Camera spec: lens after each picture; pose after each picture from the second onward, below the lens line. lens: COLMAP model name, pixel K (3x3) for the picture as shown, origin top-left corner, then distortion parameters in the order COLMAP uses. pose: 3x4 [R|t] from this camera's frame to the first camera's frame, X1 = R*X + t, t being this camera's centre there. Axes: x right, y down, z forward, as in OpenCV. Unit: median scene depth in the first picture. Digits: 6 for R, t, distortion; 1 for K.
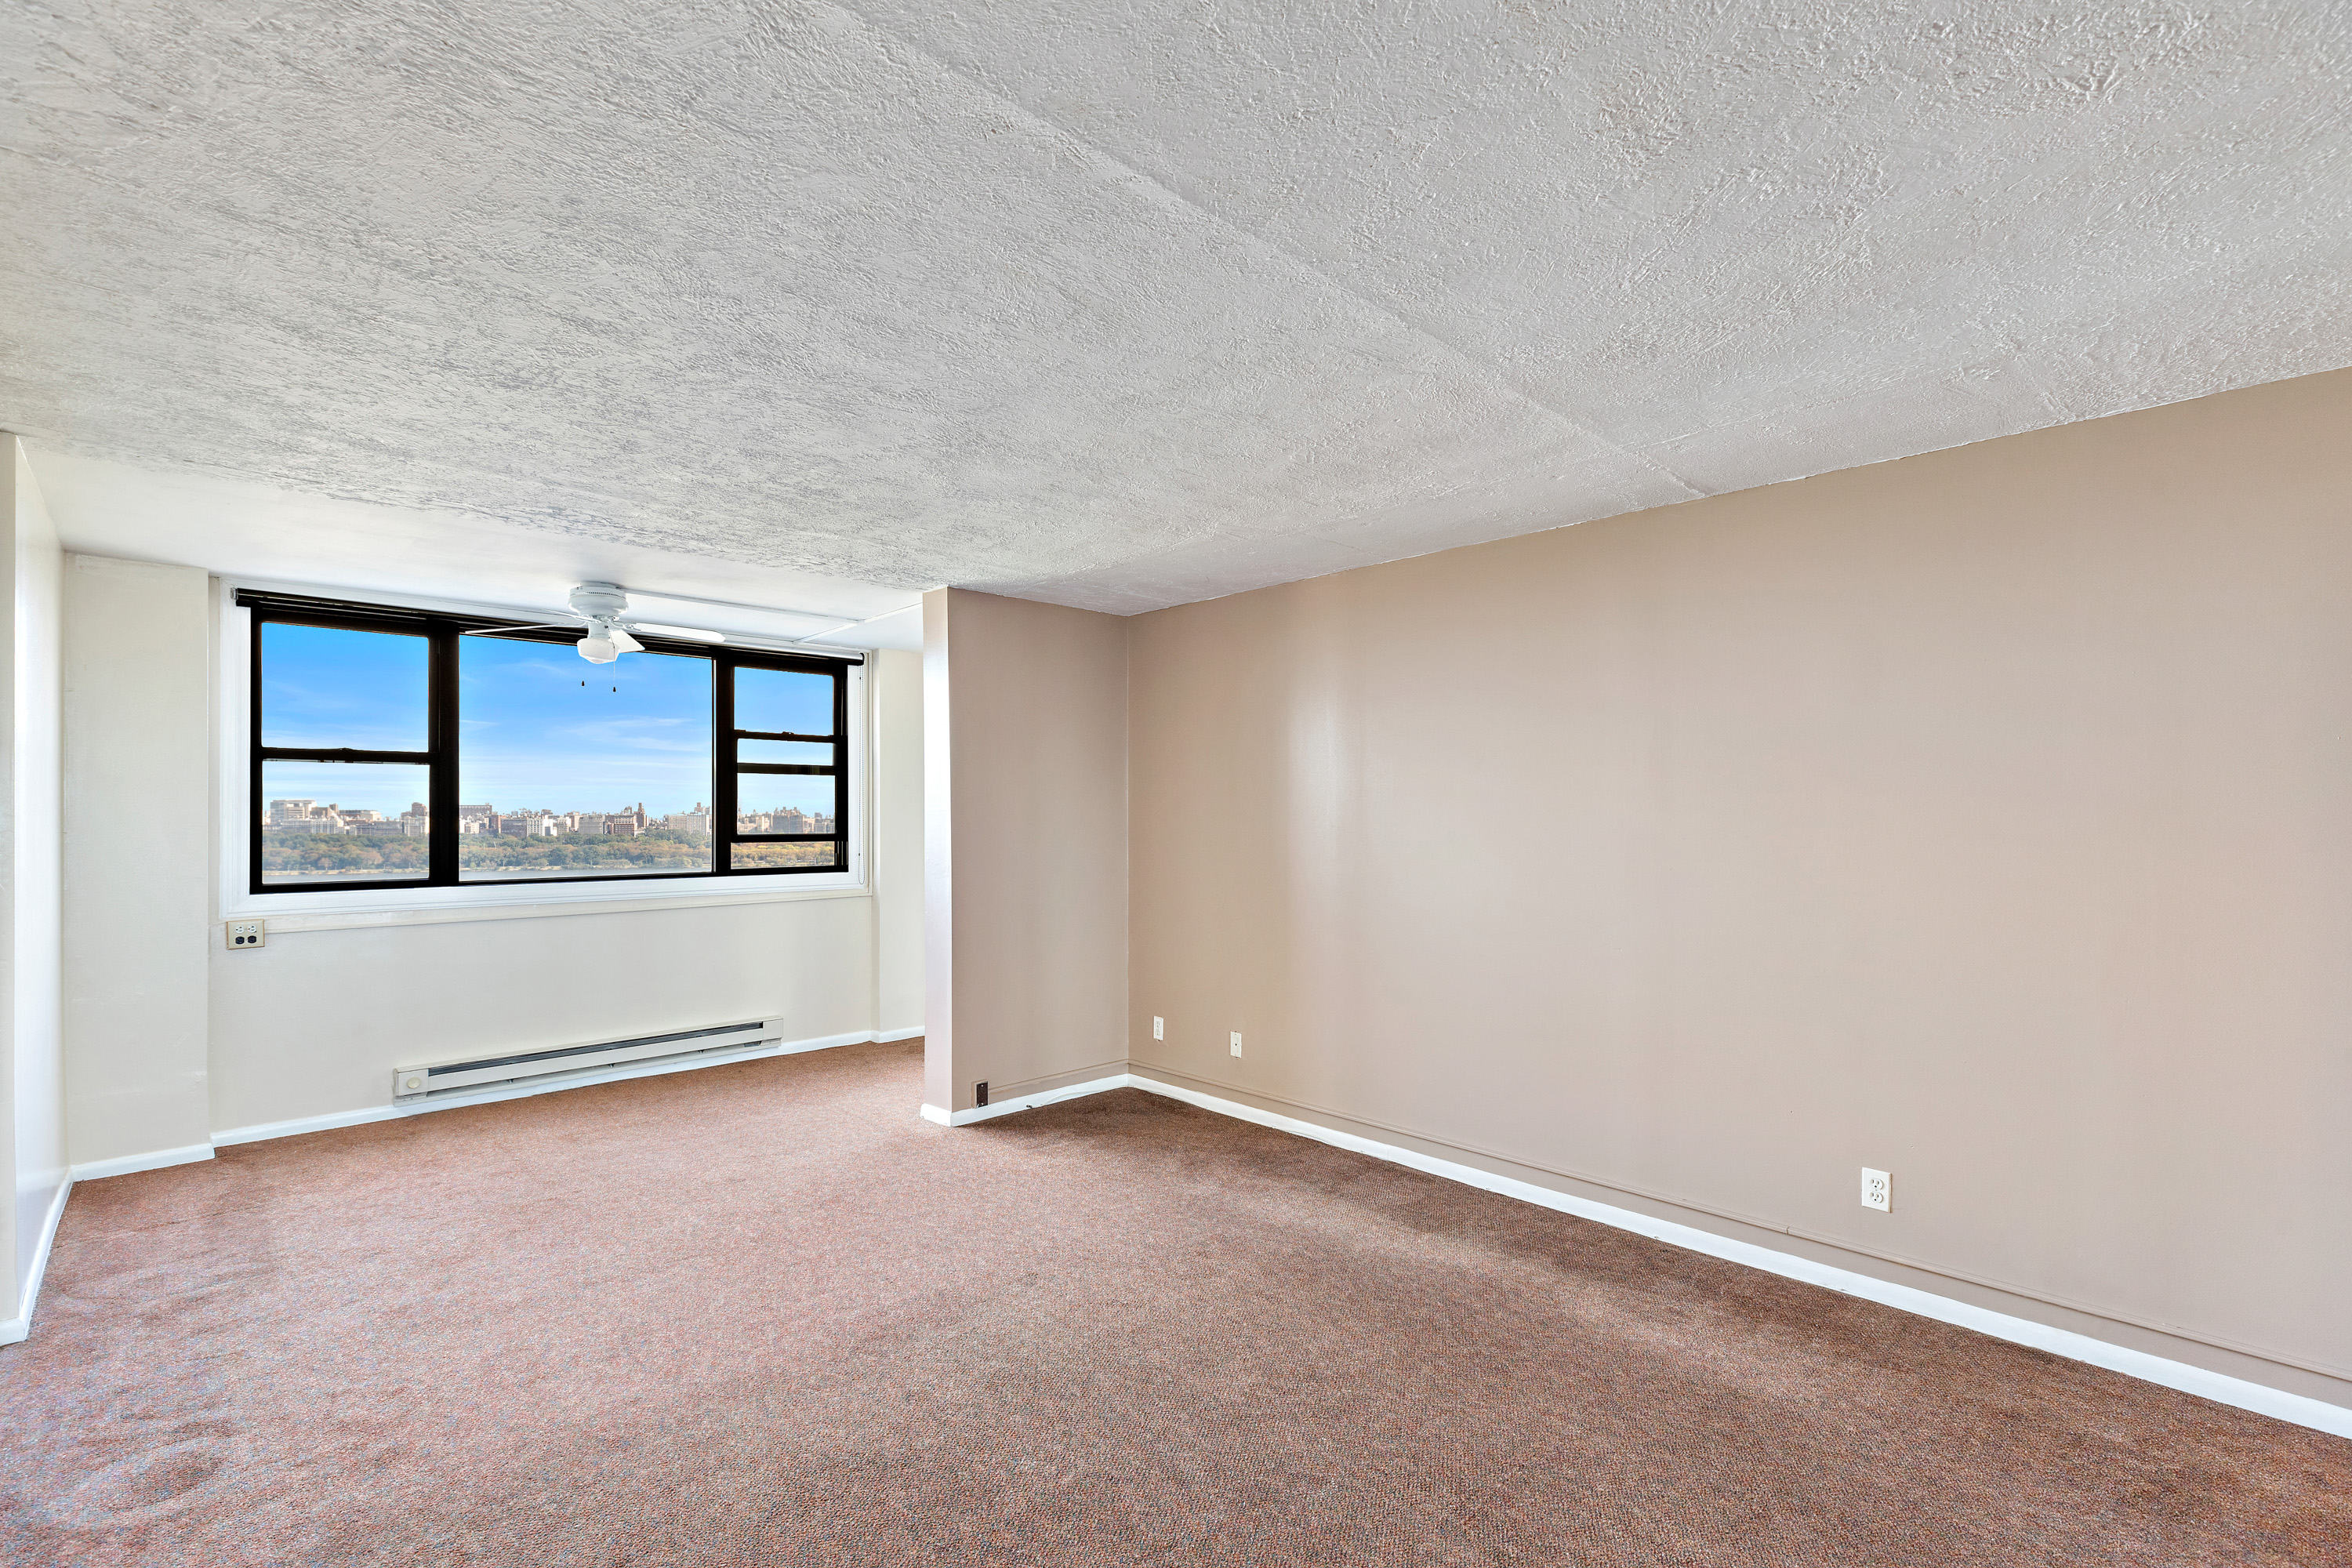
lens RADIAL K [[1059.4, 0, 1175.5], [0, 1059.4, 802.8], [0, 0, 1]] dist [0.003551, -0.000832]
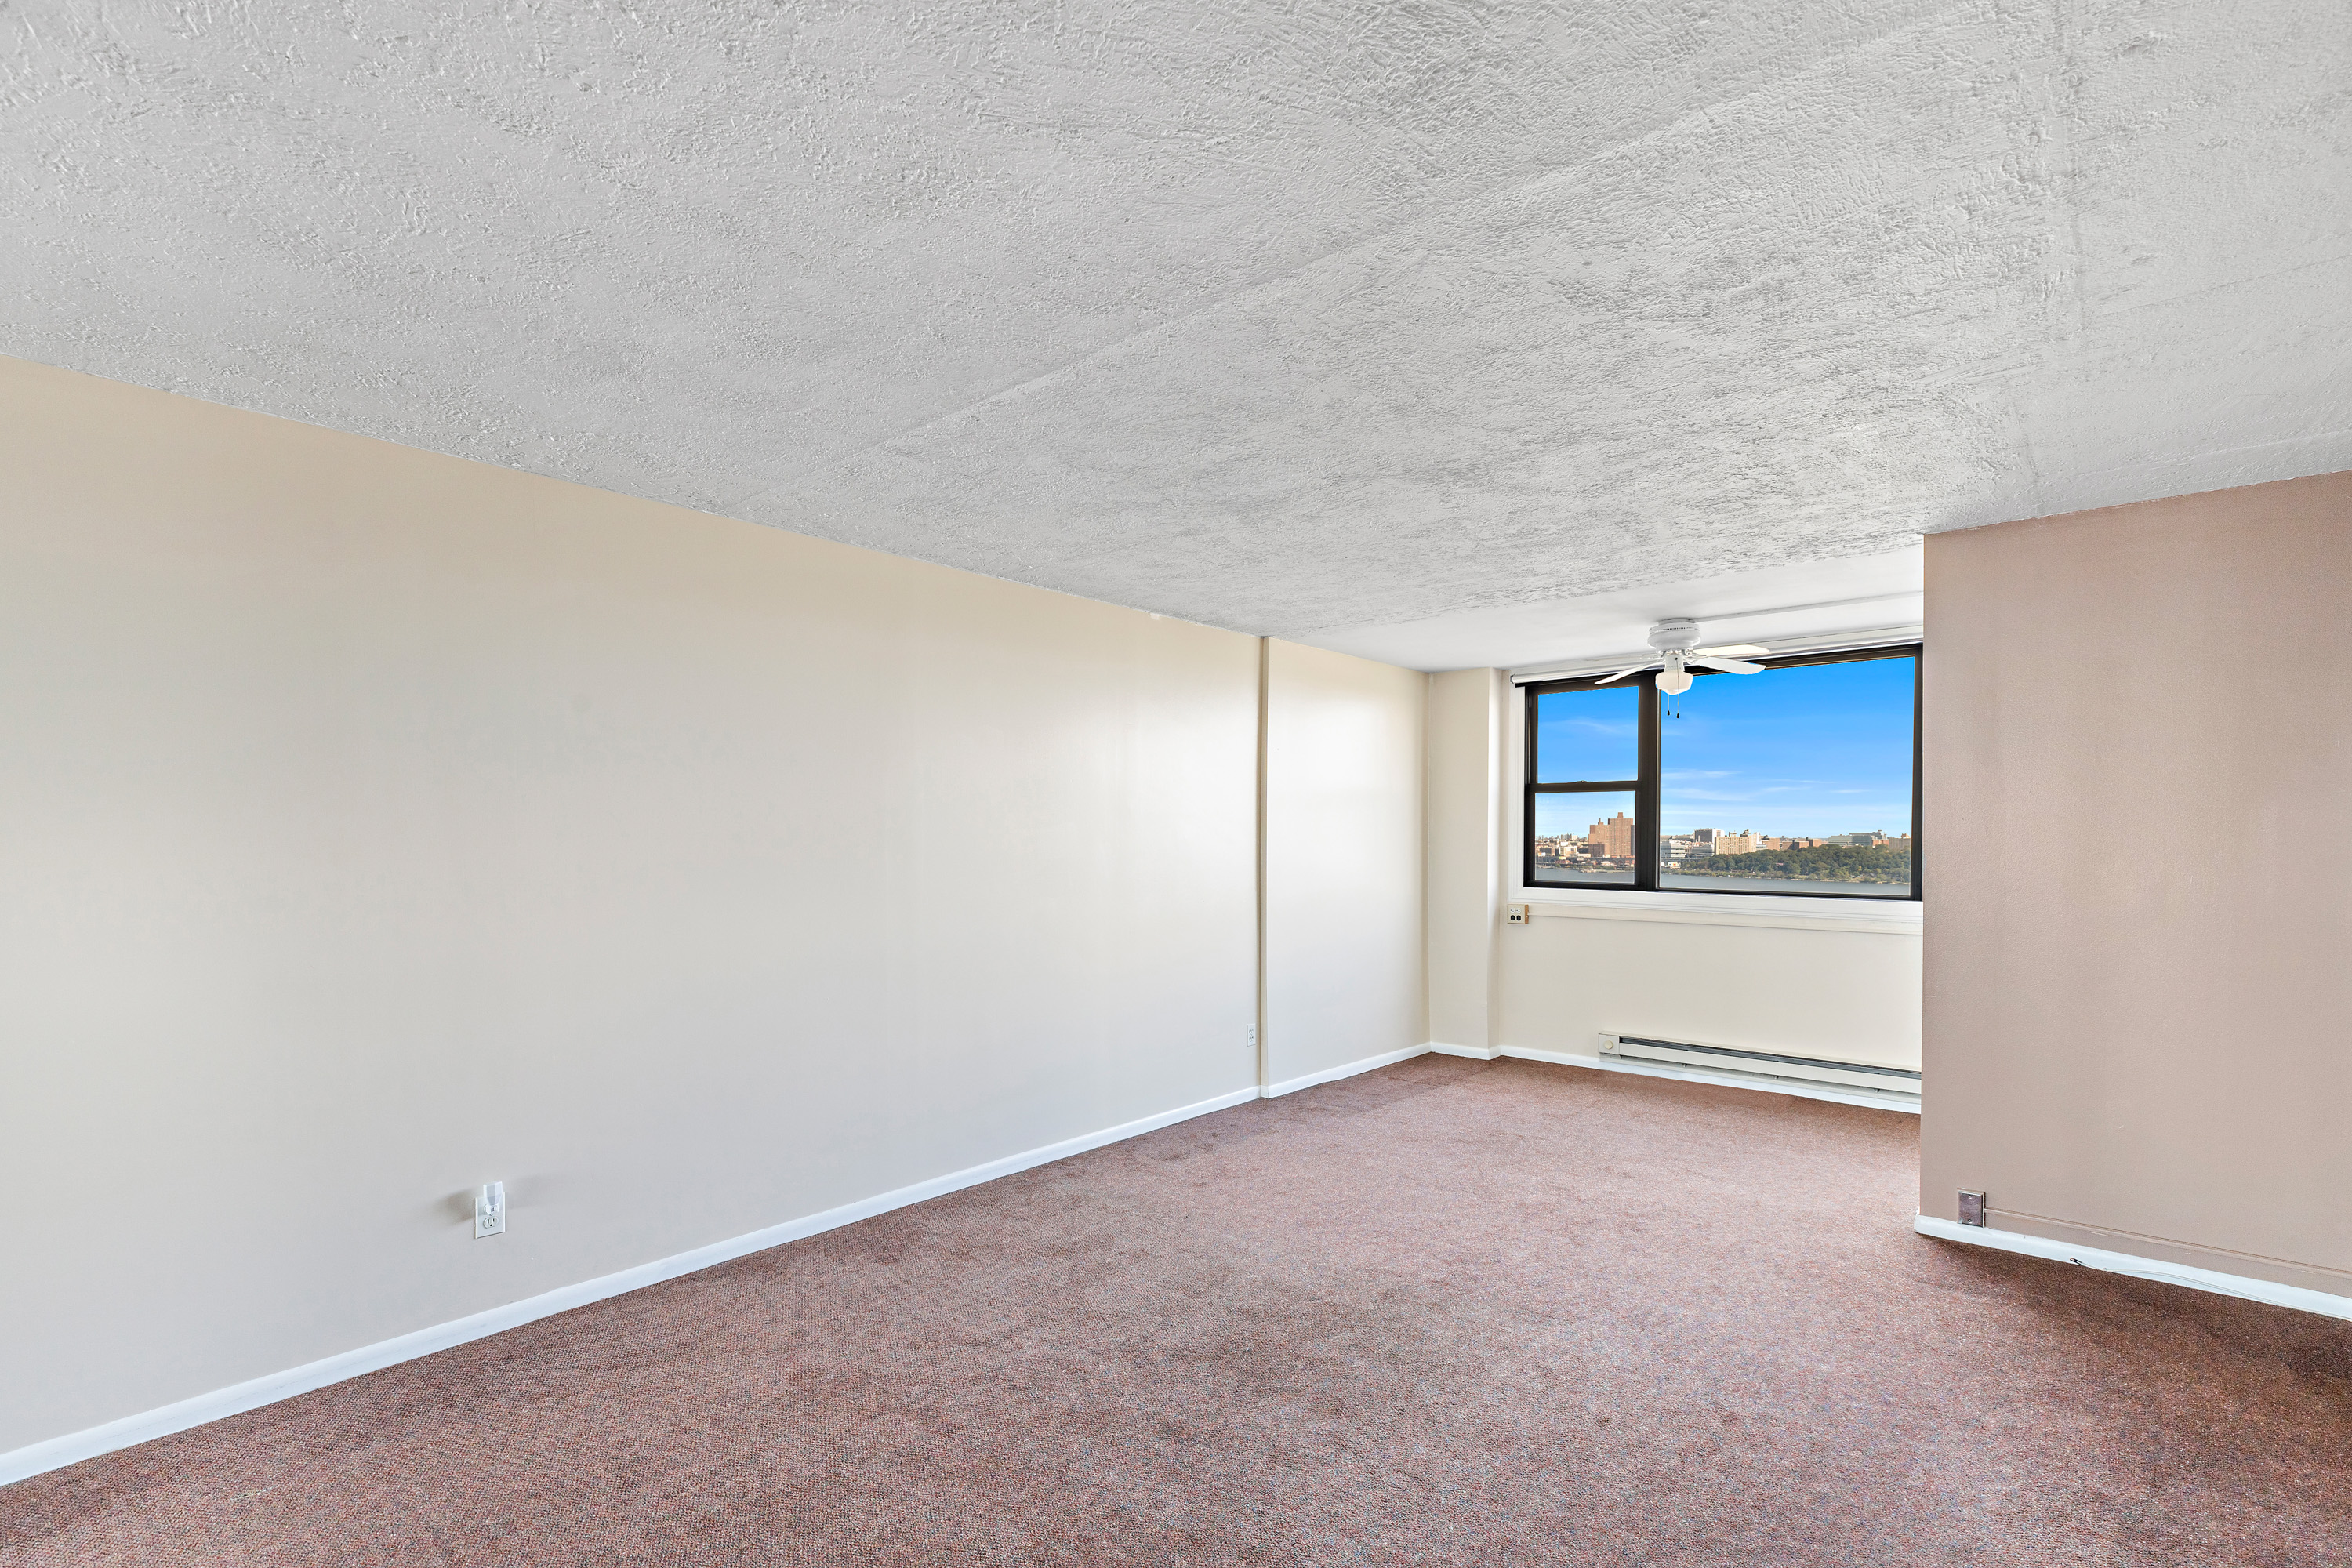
lens RADIAL K [[1059.4, 0, 1159.6], [0, 1059.4, 838.0], [0, 0, 1]] dist [0.003551, -0.000832]
pose [[0.090507, 0.004918, -0.995884, 0.523491], [0.009821, 0.999935, 0.005830, 0.006641], [0.995847, -0.010308, 0.090453, 0.386909]]
